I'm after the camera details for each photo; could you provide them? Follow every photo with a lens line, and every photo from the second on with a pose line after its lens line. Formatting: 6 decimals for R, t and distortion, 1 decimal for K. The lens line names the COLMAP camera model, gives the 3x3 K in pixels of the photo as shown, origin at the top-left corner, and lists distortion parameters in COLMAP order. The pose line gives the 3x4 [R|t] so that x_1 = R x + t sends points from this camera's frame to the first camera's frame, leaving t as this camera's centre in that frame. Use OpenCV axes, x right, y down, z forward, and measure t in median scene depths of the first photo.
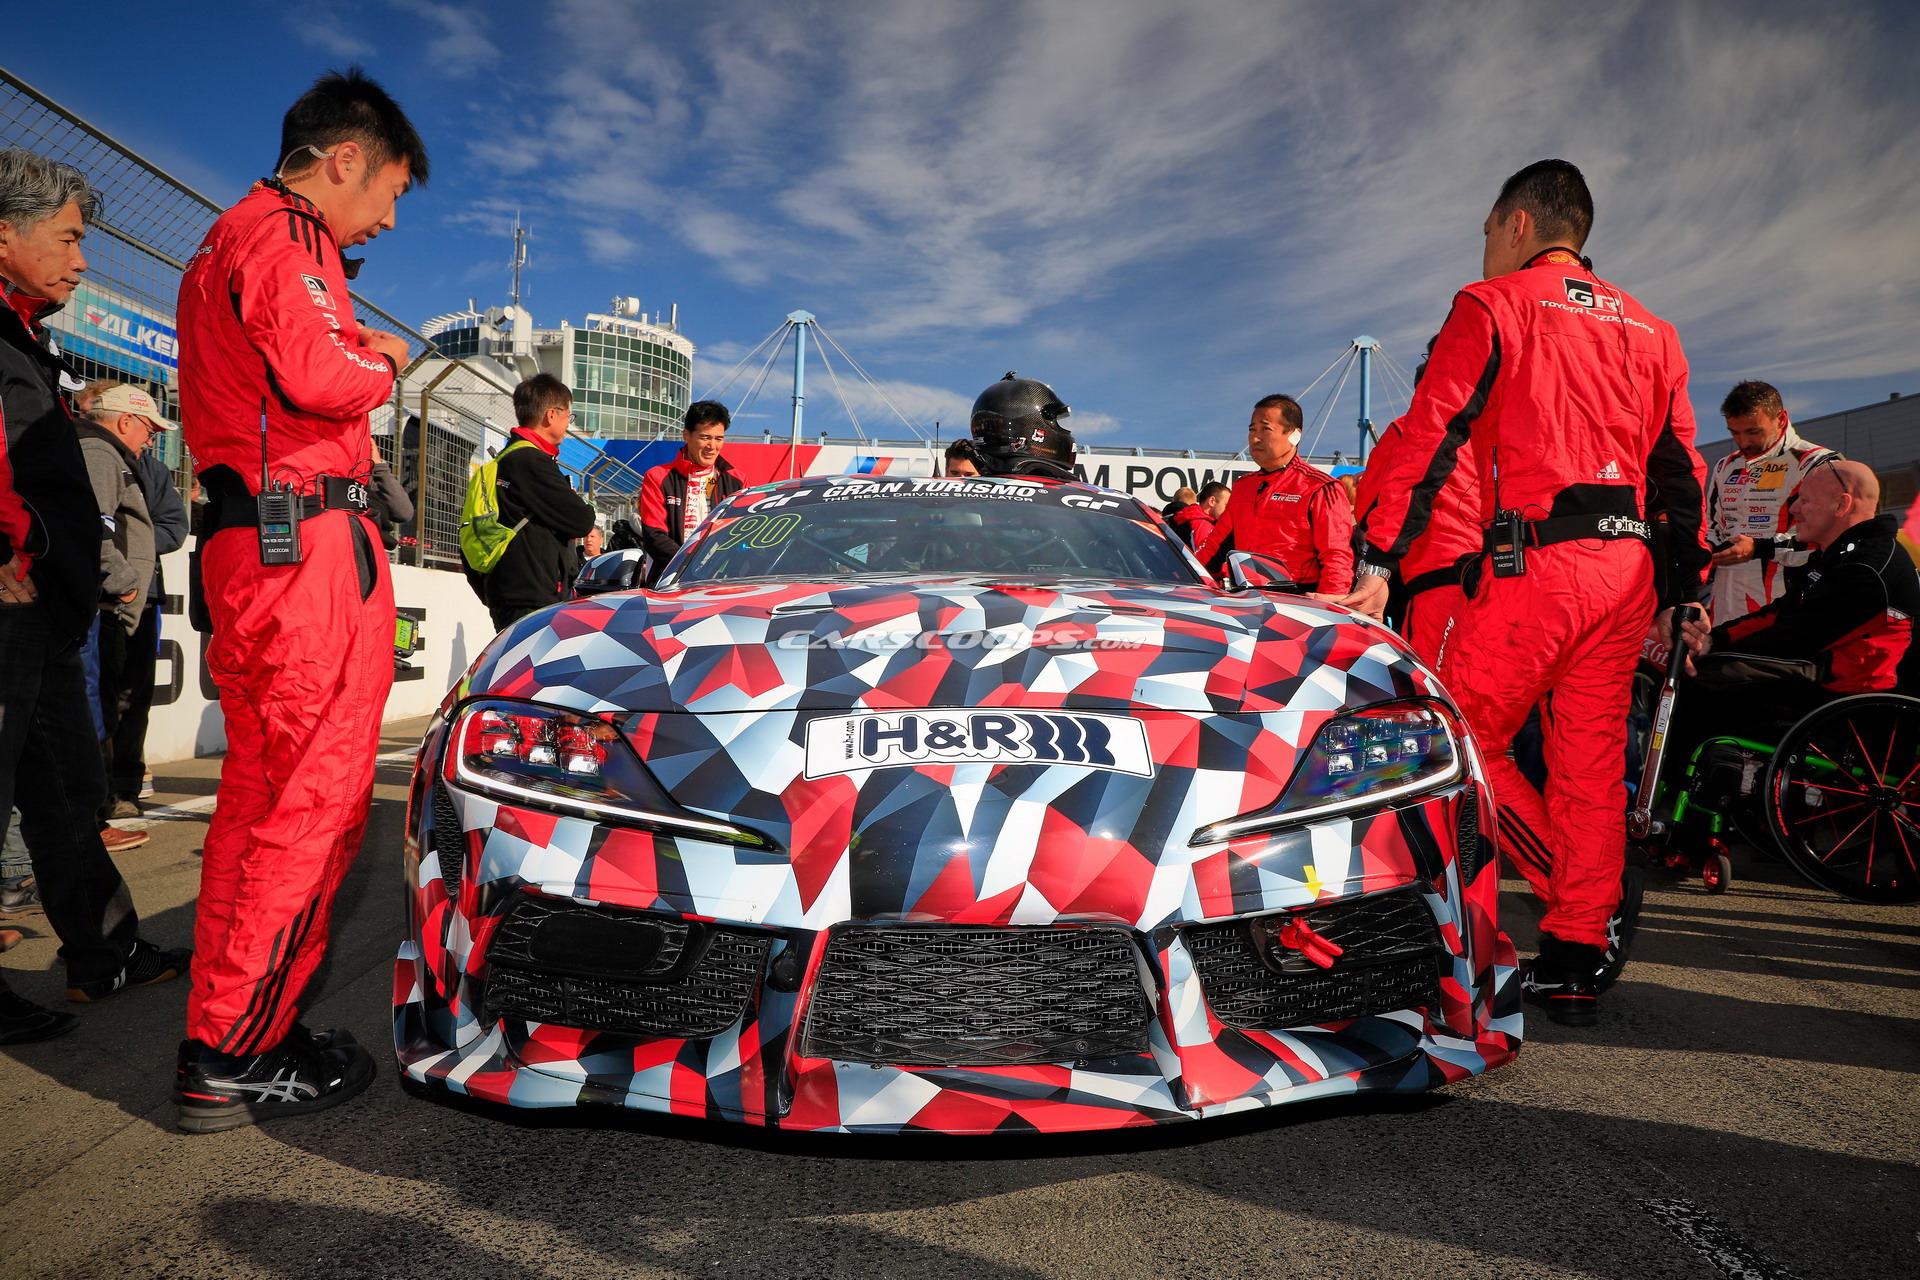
lens RADIAL K [[1291.1, 0, 960.5], [0, 1291.1, 660.5], [0, 0, 1]] dist [-0.089847, 0.053995]
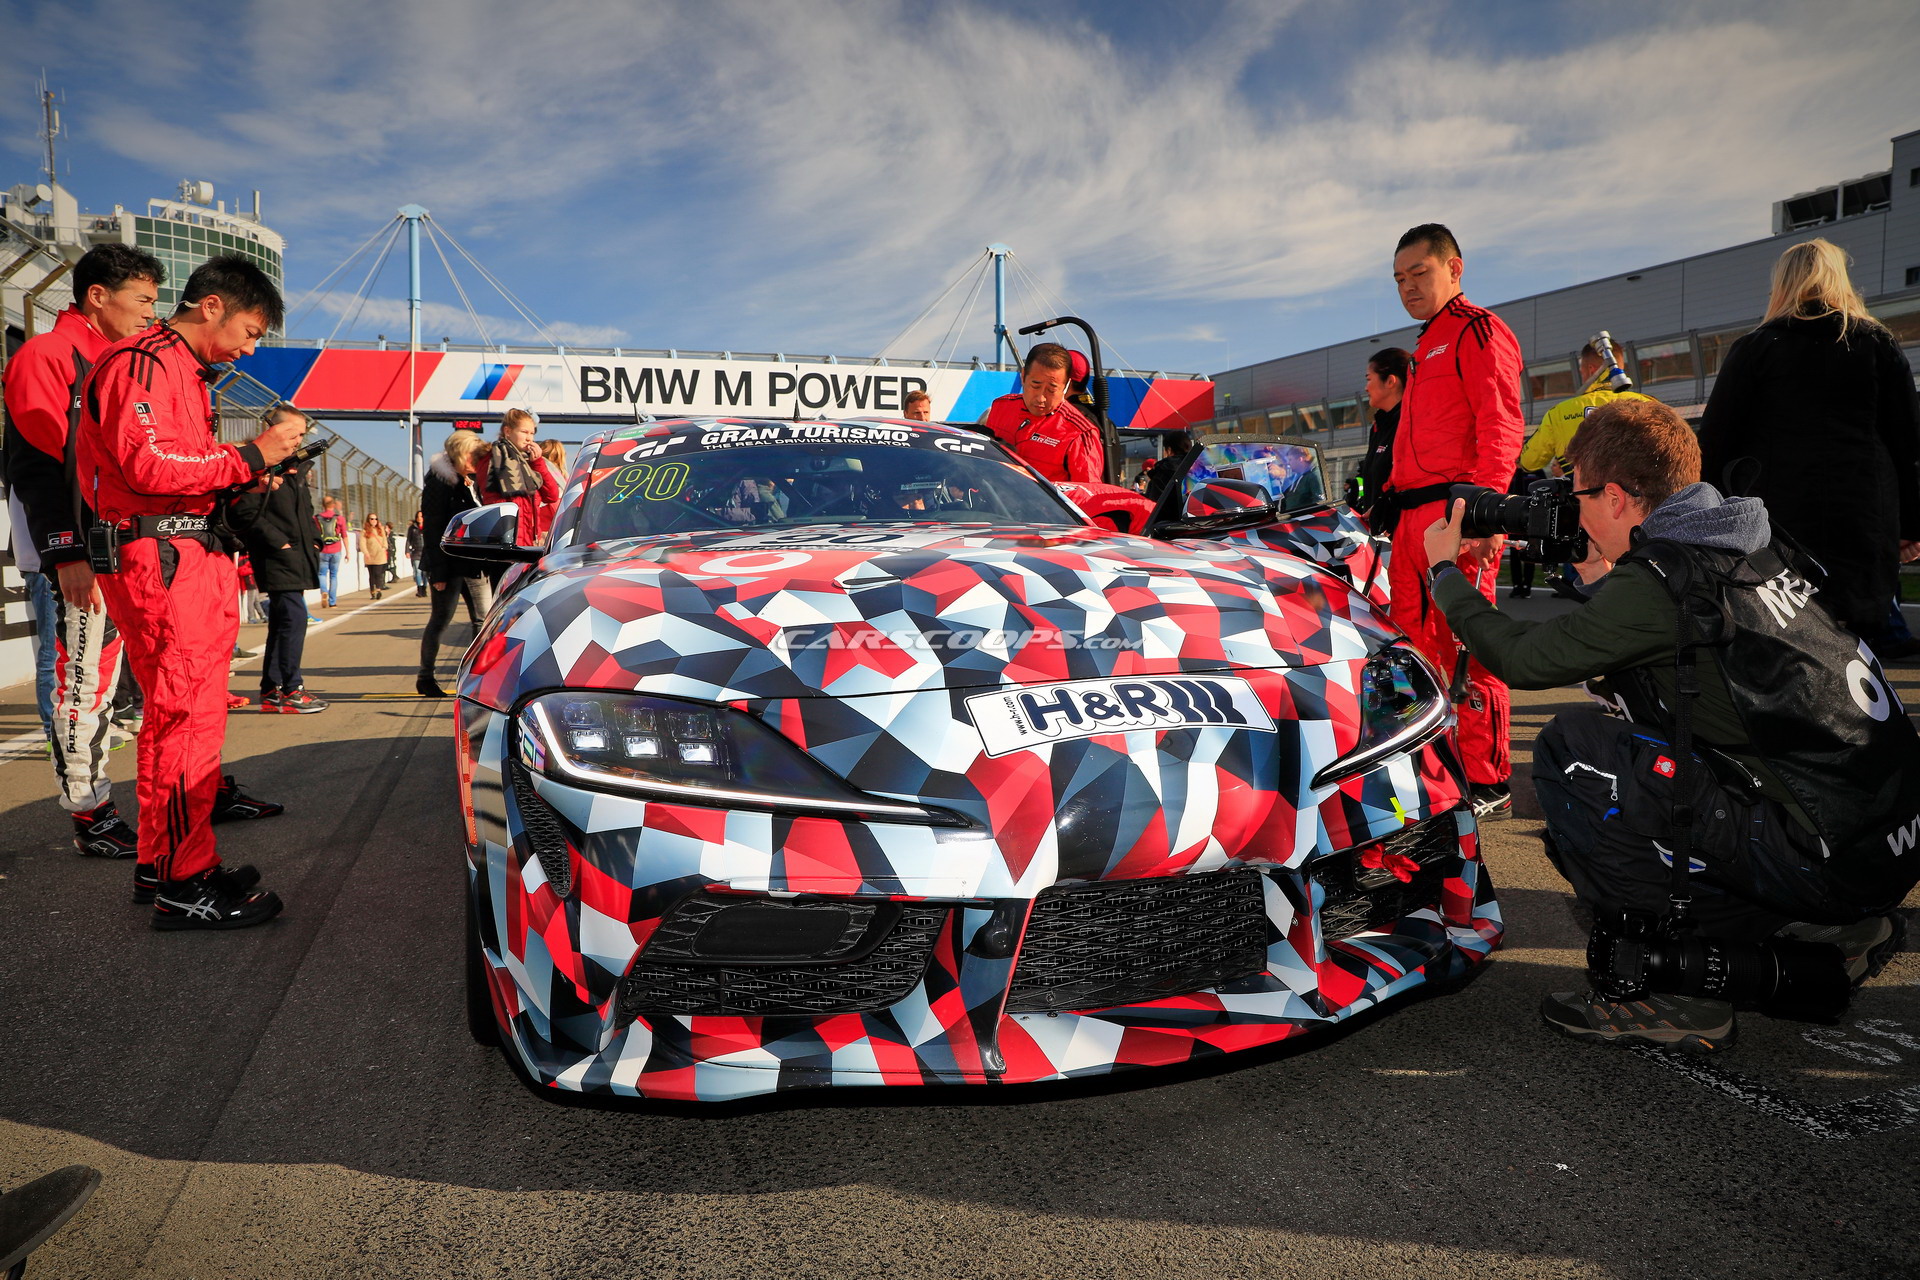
lens RADIAL K [[1291.1, 0, 966.3], [0, 1291.1, 651.3], [0, 0, 1]] dist [-0.089847, 0.053995]
pose [[0.961319, -0.053220, 0.270245, -0.398698], [0.035713, 0.996957, 0.069296, -0.064916], [-0.273111, -0.056964, 0.960294, -0.005417]]
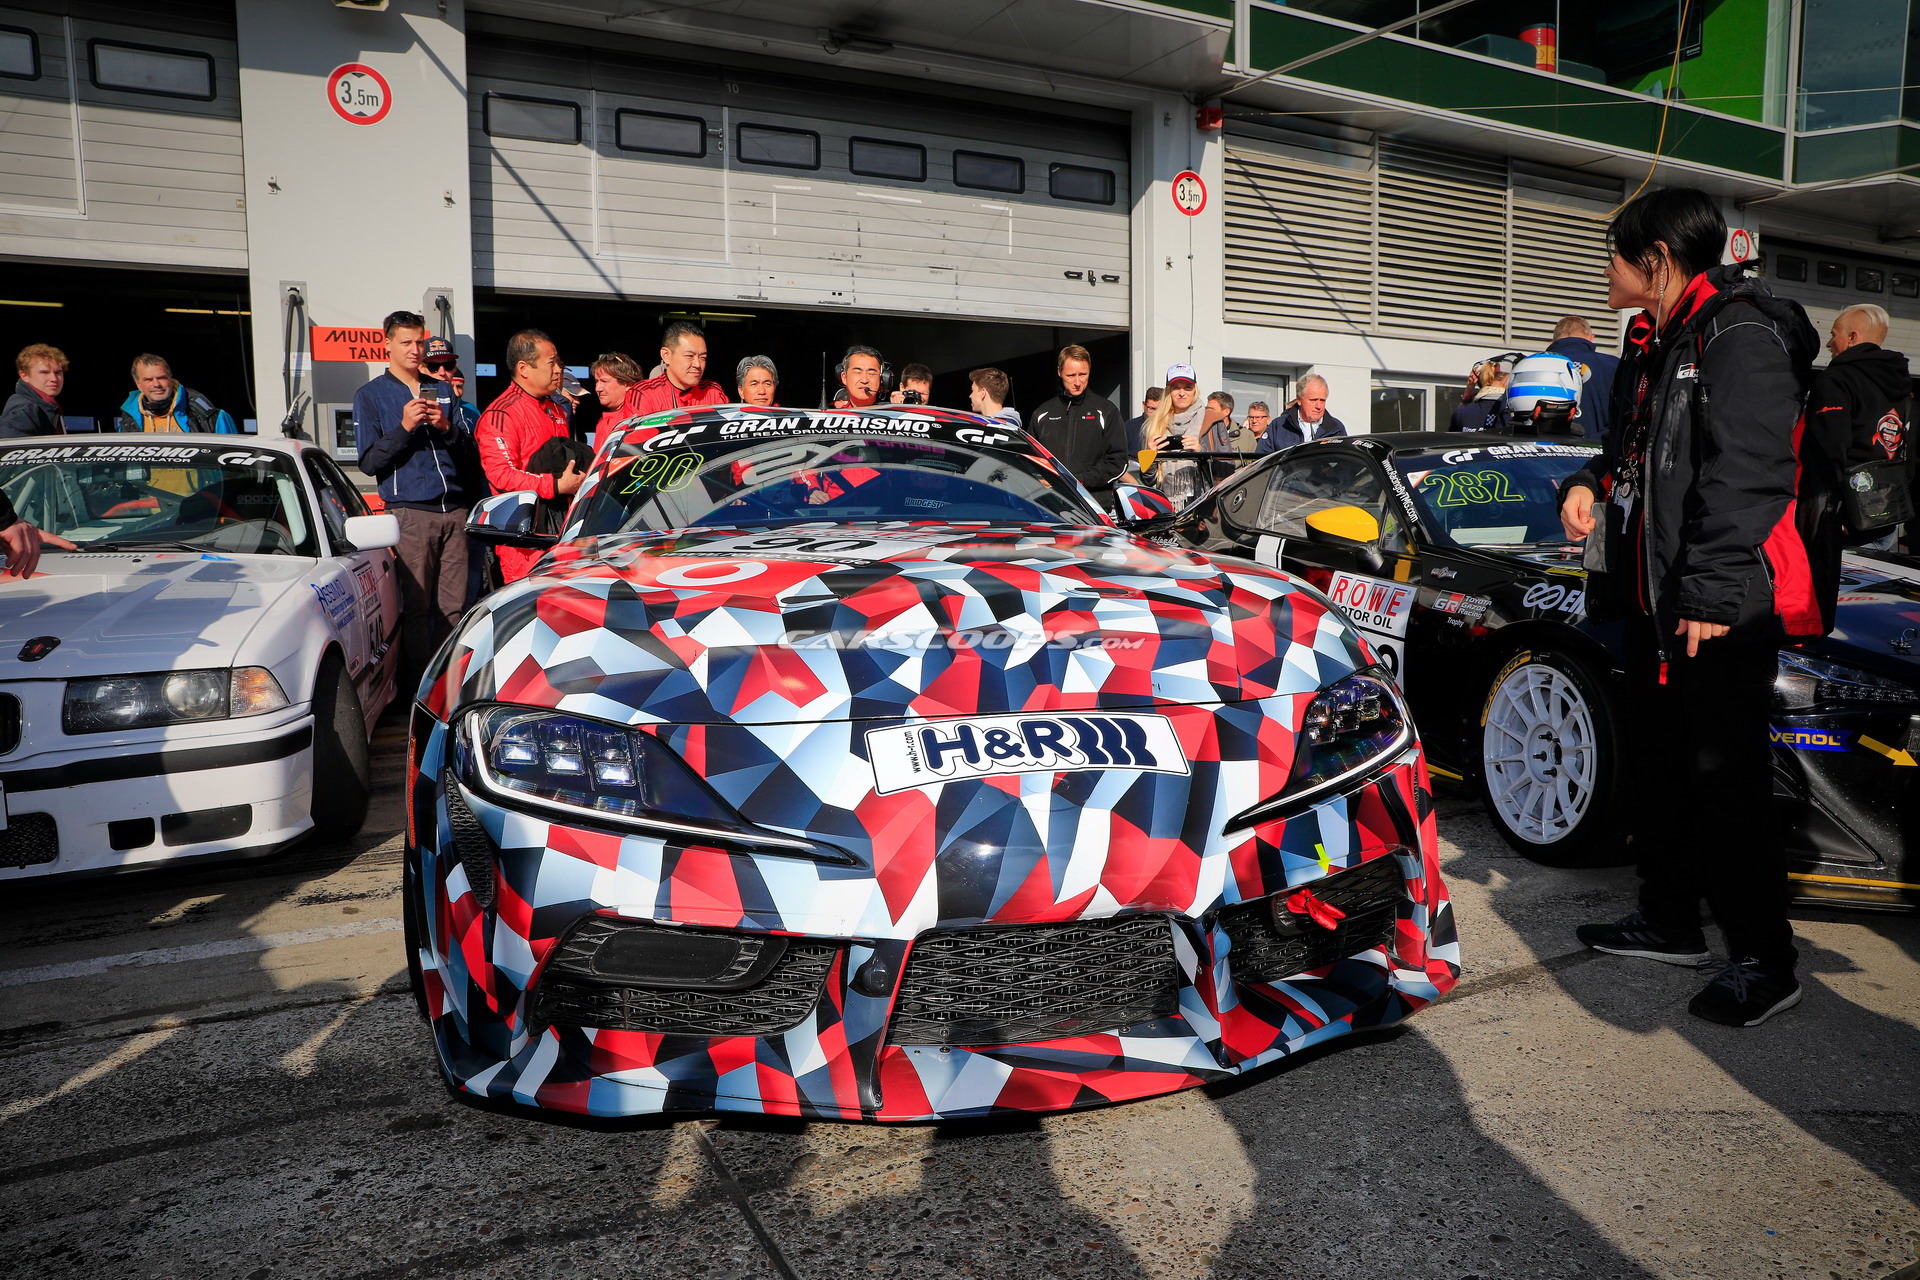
lens RADIAL K [[1291.1, 0, 961.9], [0, 1291.1, 654.8], [0, 0, 1]] dist [-0.089847, 0.053995]
pose [[0.983575, -0.033381, 0.177386, -0.224853], [0.015162, 0.994557, 0.103088, -0.122430], [-0.179862, -0.098705, 0.978727, -0.030078]]
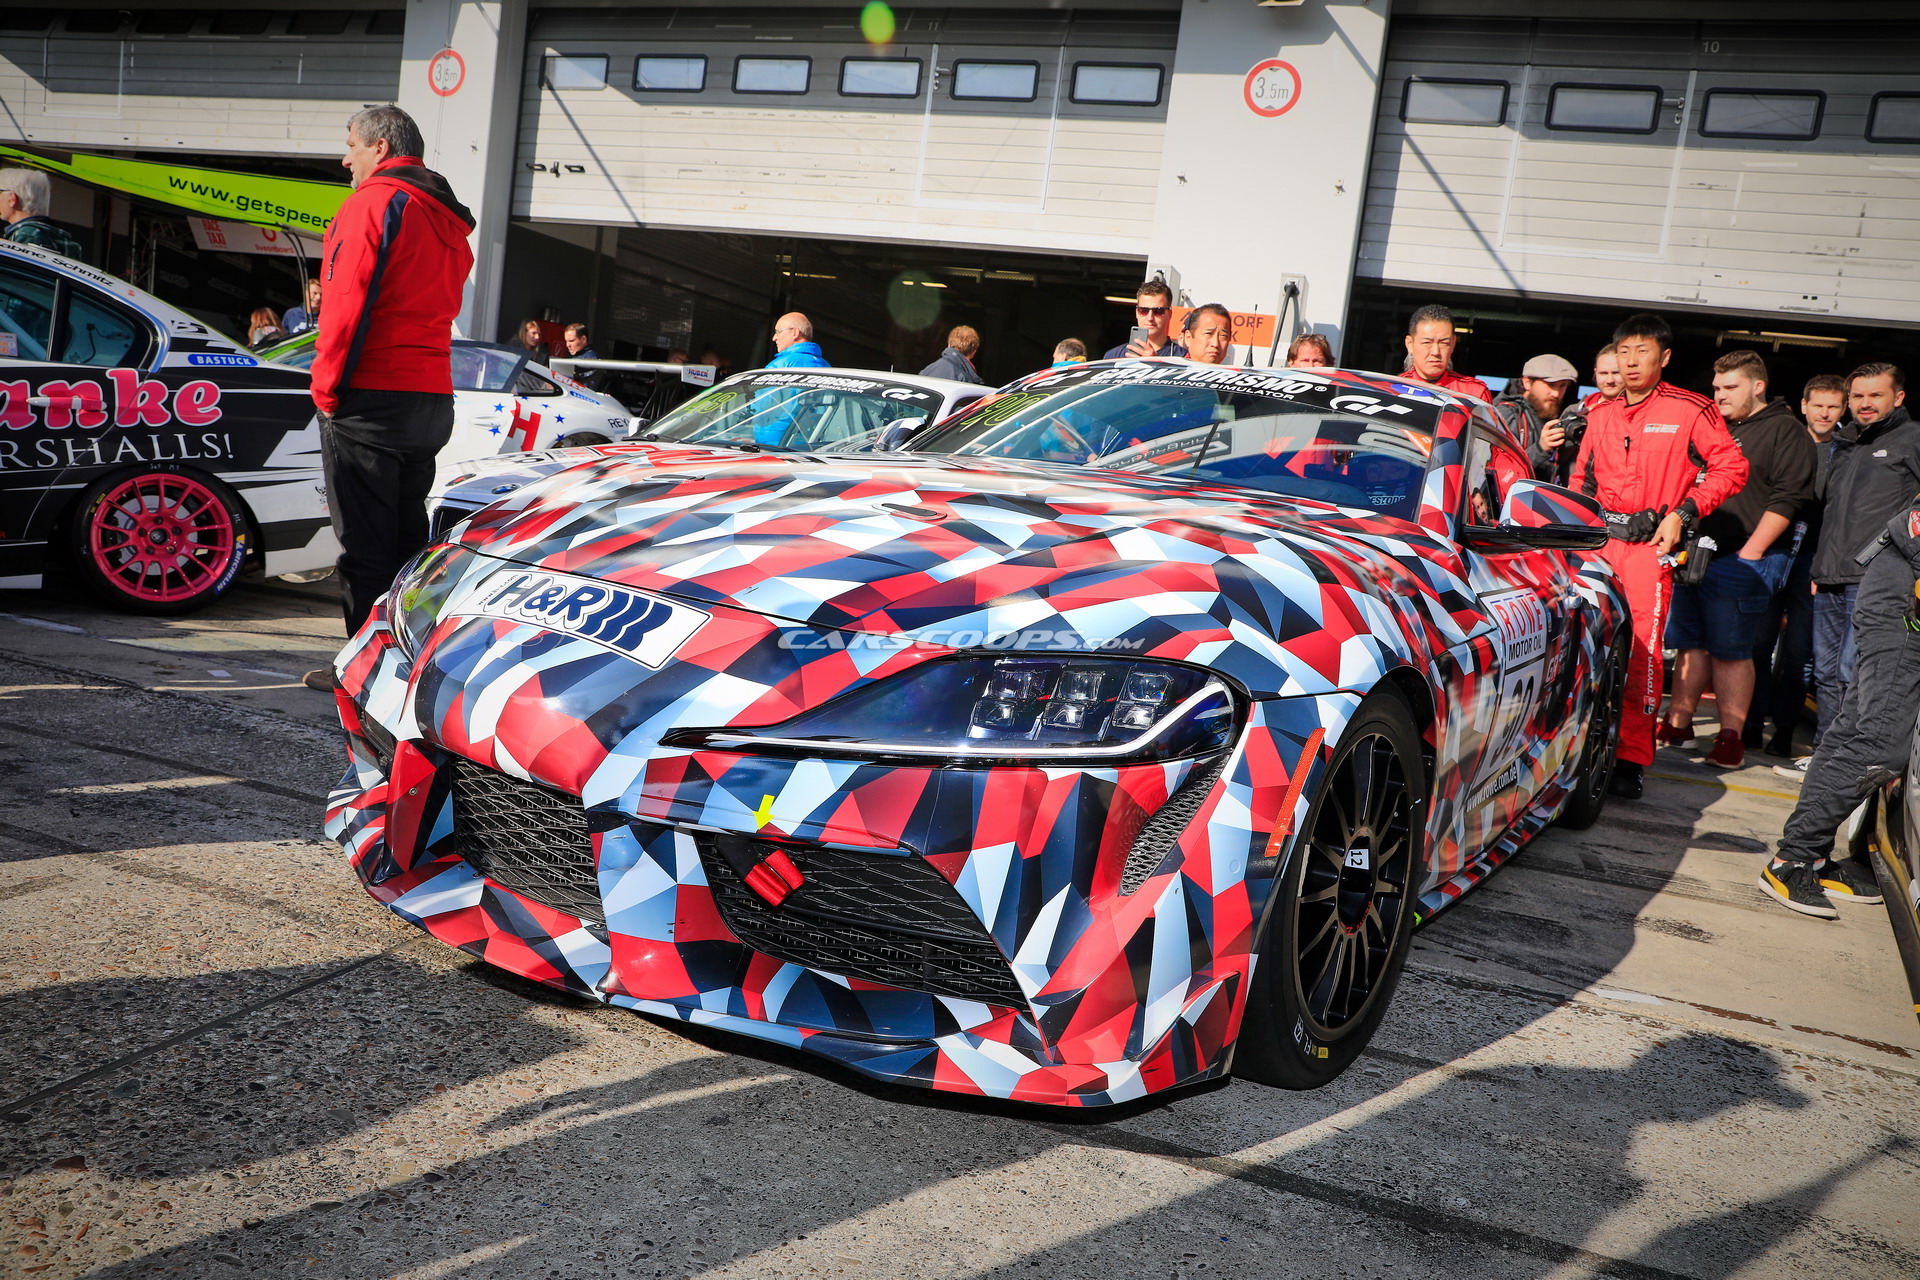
lens RADIAL K [[1331.1, 0, 956.6], [0, 1331.1, 654.5], [0, 0, 1]] dist [-0.043280, 0.020908]
pose [[0.800446, 0.178365, -0.572252, 0.891430], [-0.129703, 0.983622, 0.125160, -0.078092], [0.585204, -0.025961, 0.810471, 0.284986]]
